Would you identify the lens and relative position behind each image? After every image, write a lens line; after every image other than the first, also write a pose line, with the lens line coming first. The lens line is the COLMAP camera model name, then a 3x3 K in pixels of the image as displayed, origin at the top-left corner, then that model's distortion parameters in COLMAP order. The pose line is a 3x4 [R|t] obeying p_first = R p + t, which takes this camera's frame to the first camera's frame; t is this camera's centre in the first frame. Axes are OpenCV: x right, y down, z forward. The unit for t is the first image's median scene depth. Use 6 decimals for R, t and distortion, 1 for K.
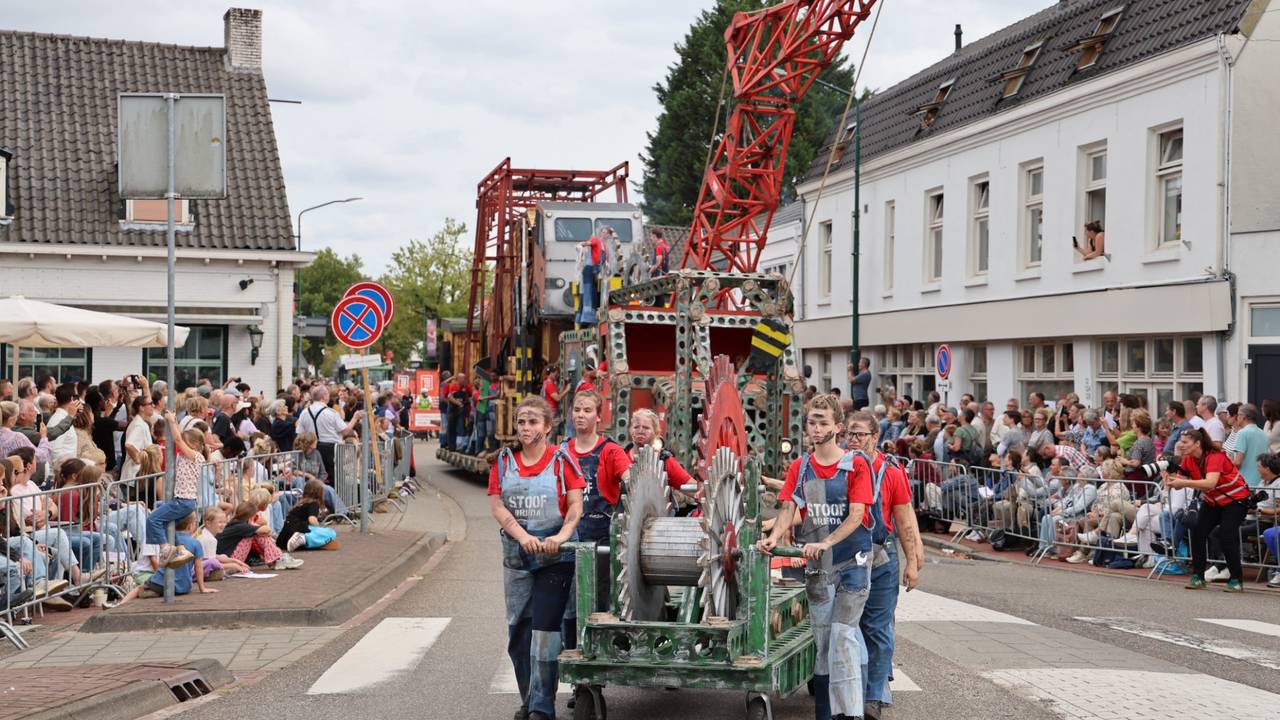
lens RADIAL K [[2025.9, 0, 640.0], [0, 2025.9, 360.0], [0, 0, 1]] dist [0.178914, 0.186296]
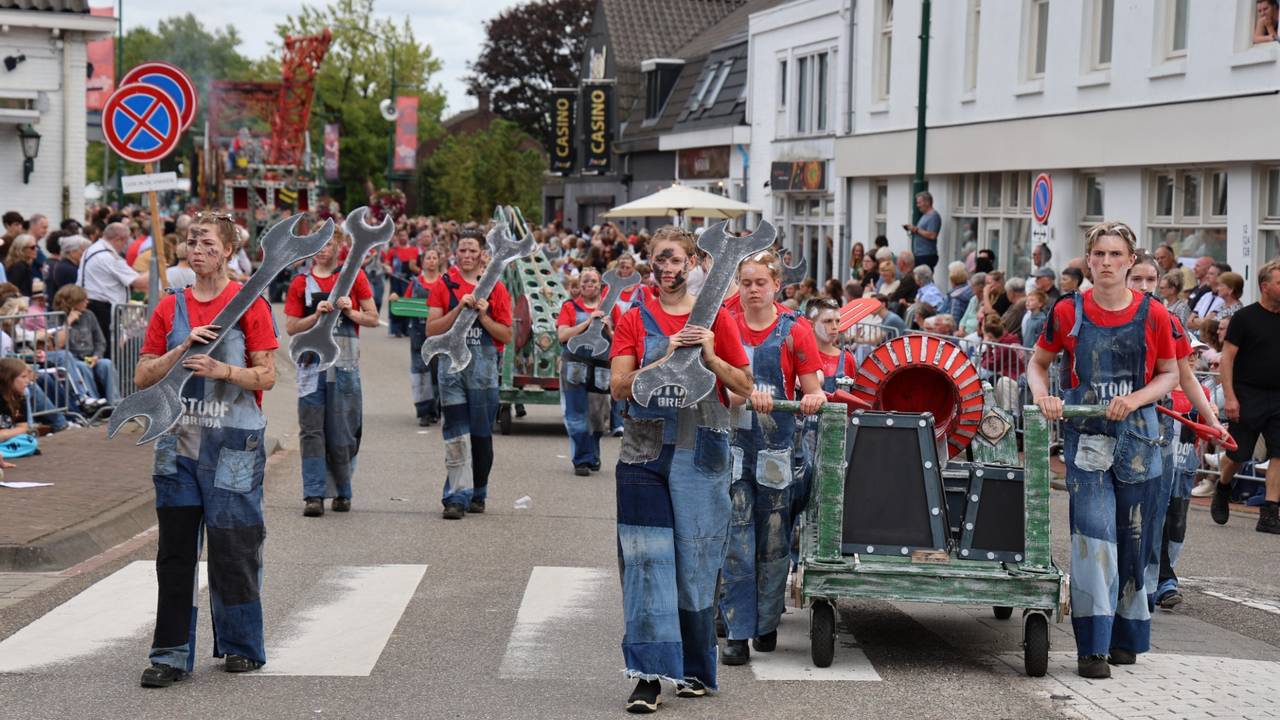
lens RADIAL K [[2944.8, 0, 640.0], [0, 2944.8, 360.0], [0, 0, 1]] dist [0.437454, 0.280721]
pose [[0.999827, 0.017910, -0.005070, 0.020374], [-0.017590, 0.998204, 0.057272, 0.000110], [0.006087, -0.057173, 0.998346, 0.006203]]
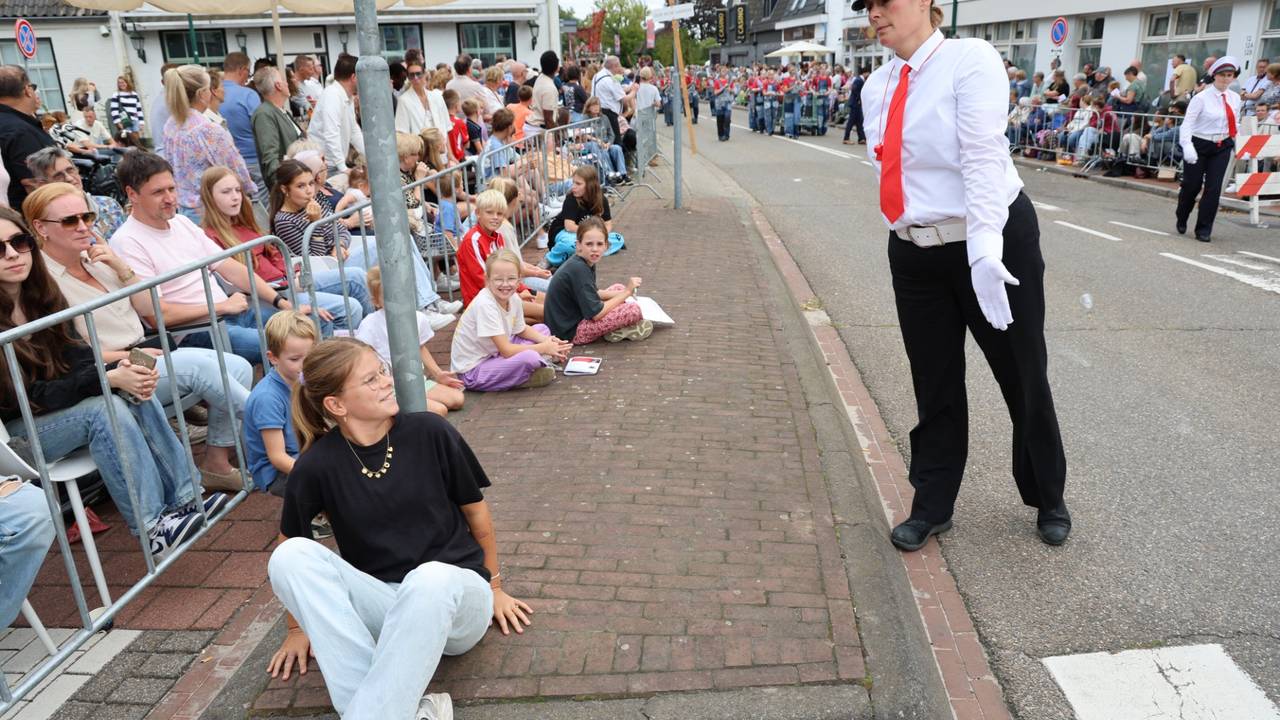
lens RADIAL K [[879.4, 0, 640.0], [0, 879.4, 360.0], [0, 0, 1]] dist [-0.065637, 0.001911]
pose [[0.997536, -0.010363, -0.069380, -0.080172], [0.032345, 0.945563, 0.323827, 0.012792], [0.062248, -0.325273, 0.943569, 0.383118]]
